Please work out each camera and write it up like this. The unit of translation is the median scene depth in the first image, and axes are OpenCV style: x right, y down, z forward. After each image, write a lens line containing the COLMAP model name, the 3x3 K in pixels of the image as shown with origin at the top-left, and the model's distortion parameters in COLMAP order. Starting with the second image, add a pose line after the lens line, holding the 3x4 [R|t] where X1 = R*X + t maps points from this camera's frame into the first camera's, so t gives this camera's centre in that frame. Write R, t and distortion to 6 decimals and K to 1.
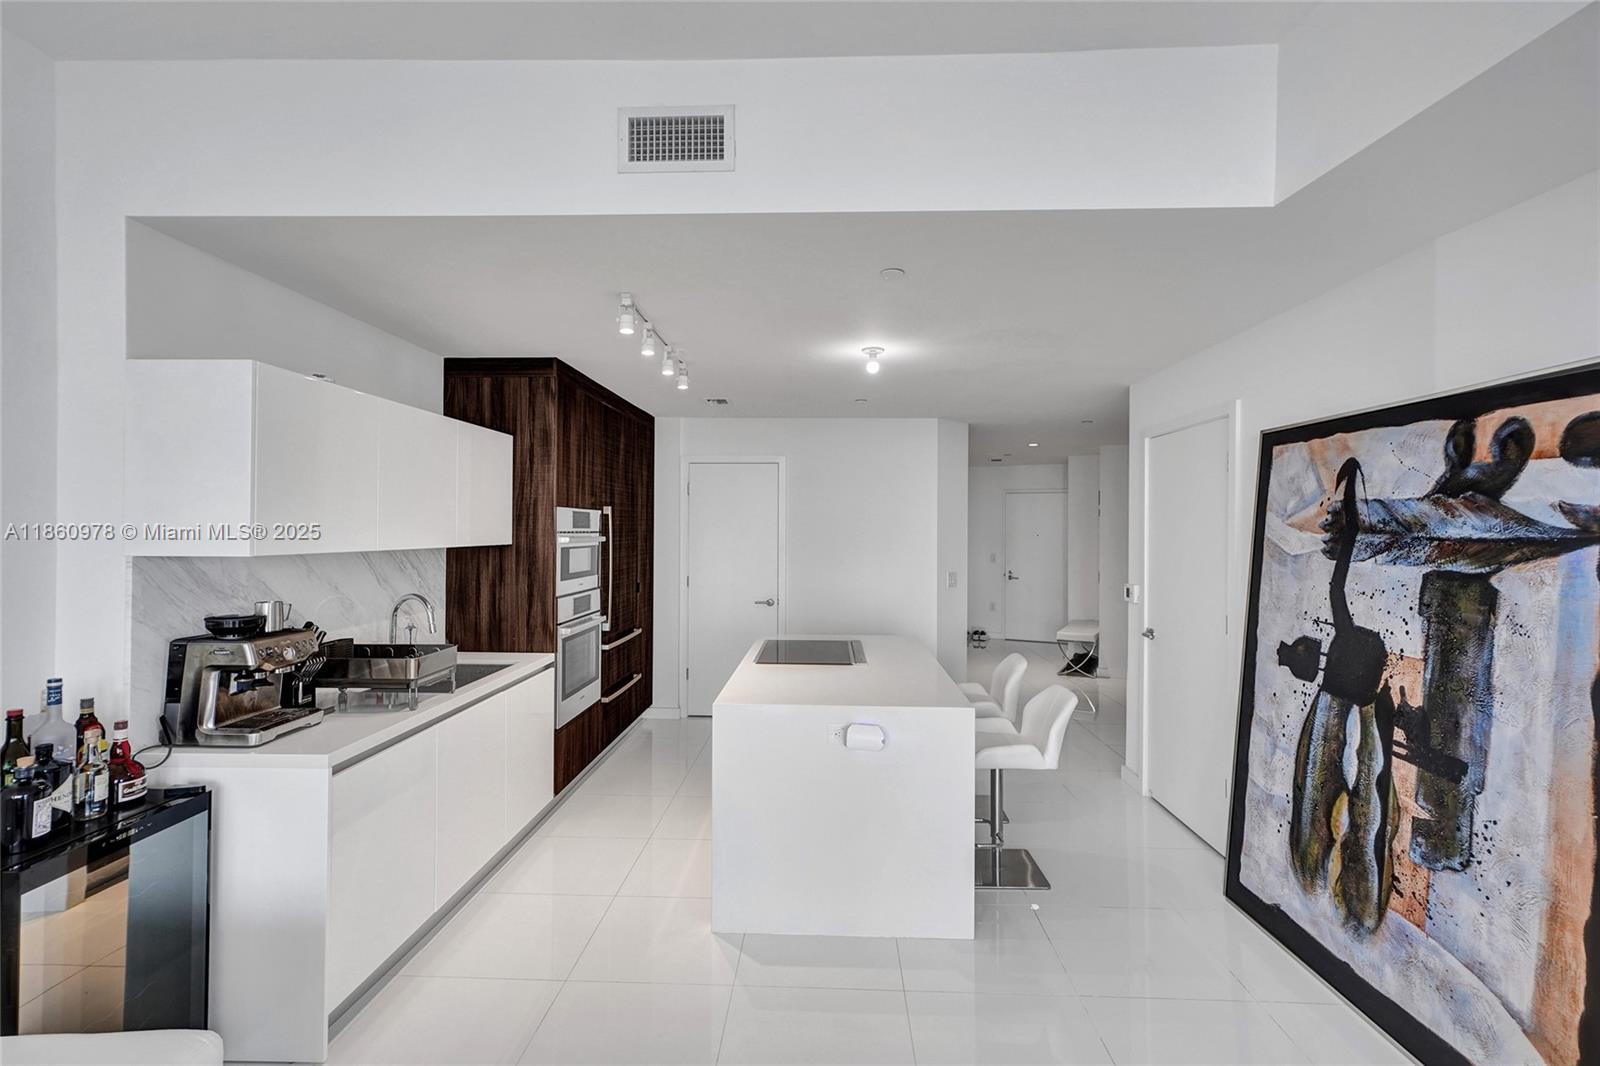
lens RADIAL K [[725.1, 0, 800.0], [0, 725.1, 533.0], [0, 0, 1]] dist [-0.001433, 0.008033]
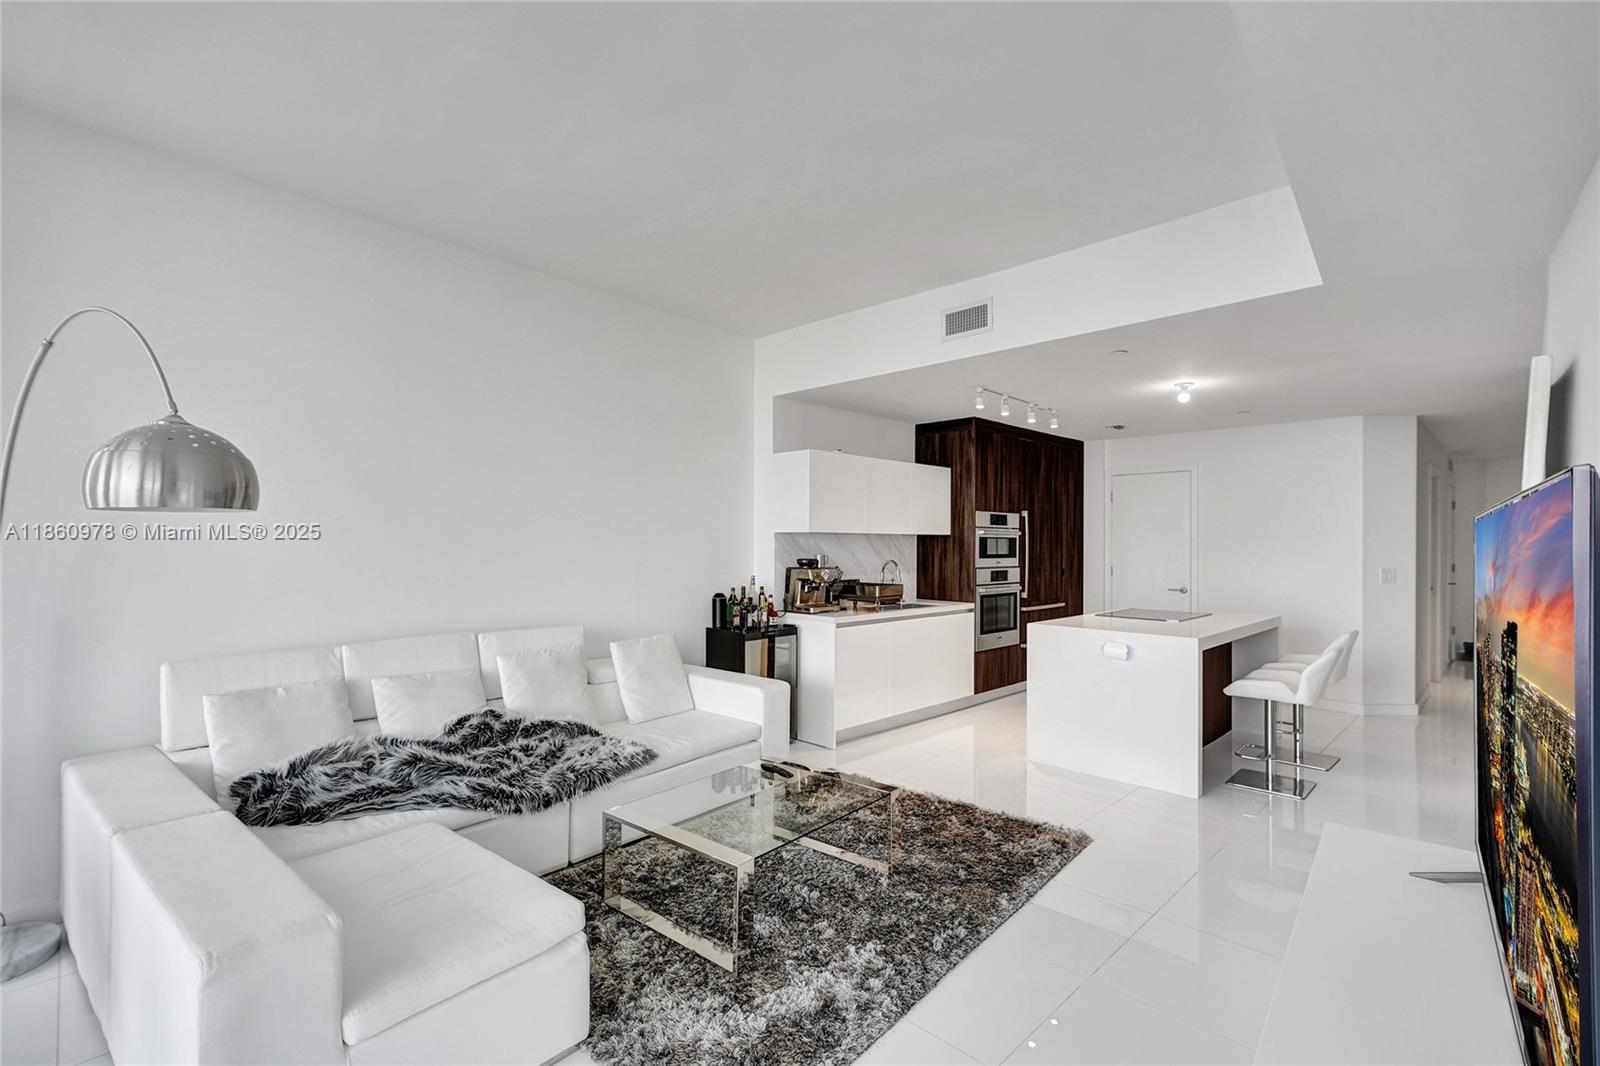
lens RADIAL K [[725.1, 0, 800.0], [0, 725.1, 533.0], [0, 0, 1]] dist [-0.001433, 0.008033]
pose [[0.730945, -0.012800, -0.682316, 0.472654], [-0.004031, 0.999726, -0.023073, 0.051216], [0.682424, 0.019616, 0.730693, -0.425625]]
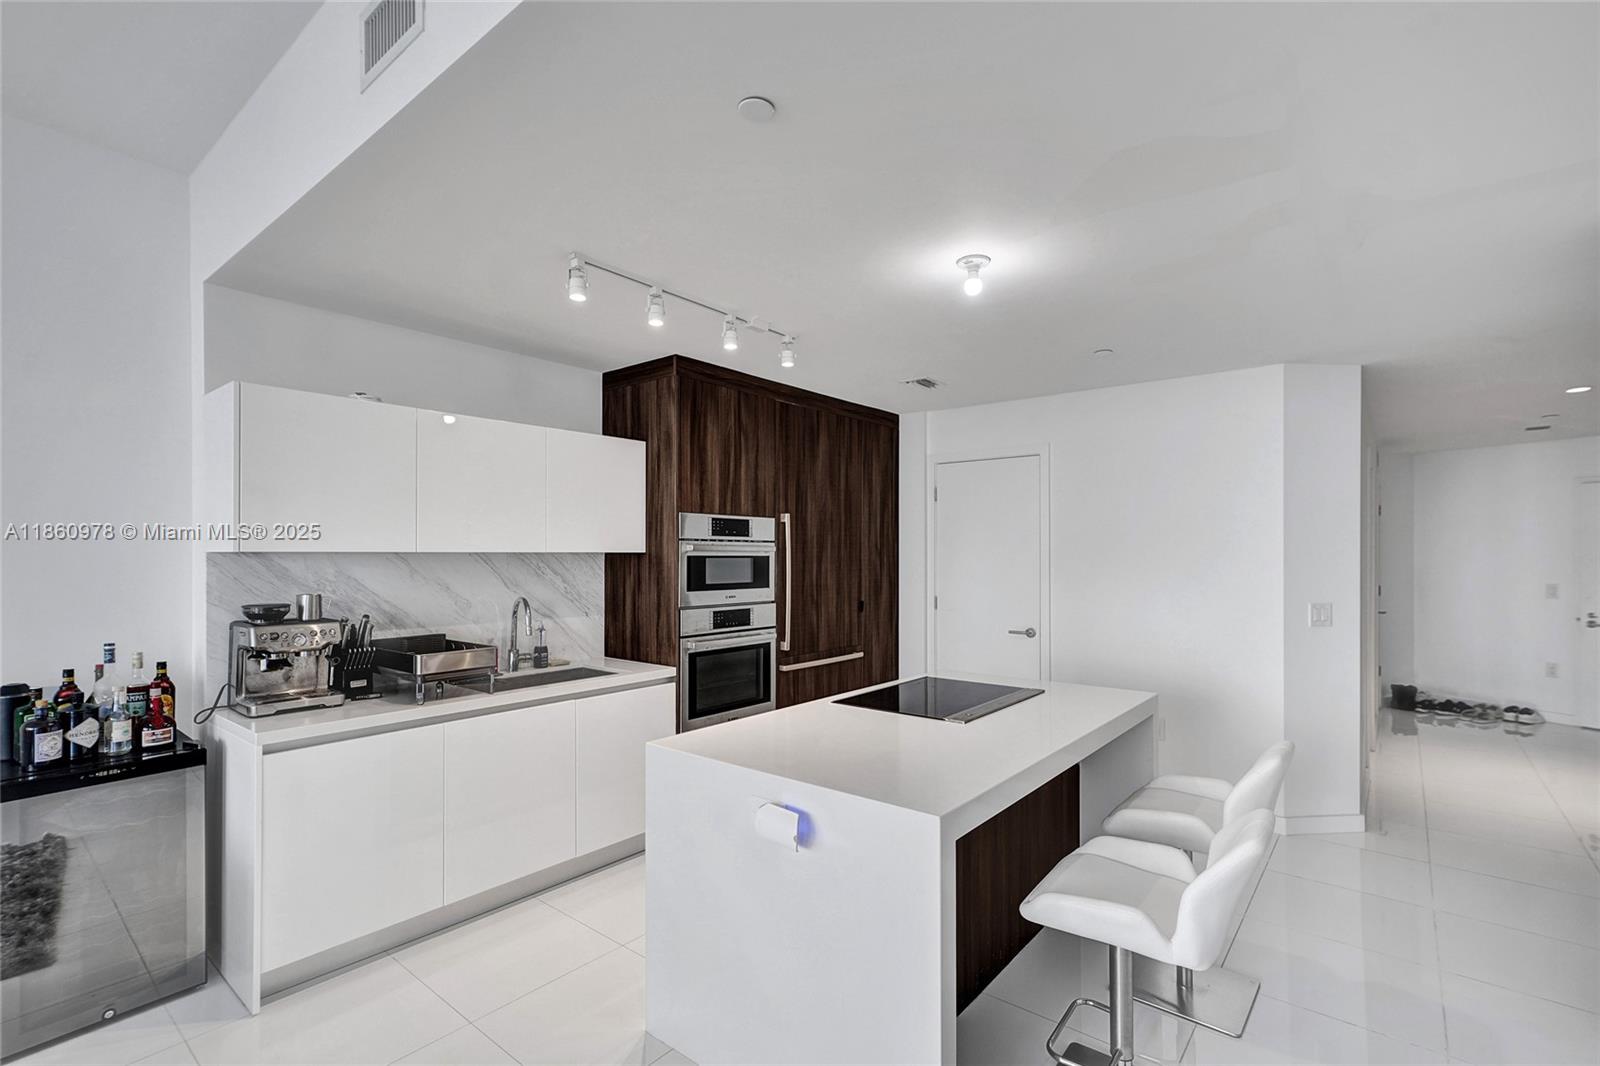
lens RADIAL K [[732.9, 0, 798.9], [0, 732.9, 545.8], [0, 0, 1]] dist [0.000357, 0.008591]
pose [[0.796131, -0.013070, -0.604983, 0.370872], [0.001391, 0.999804, -0.019770, 0.026960], [0.605122, 0.014898, 0.795993, 0.342864]]
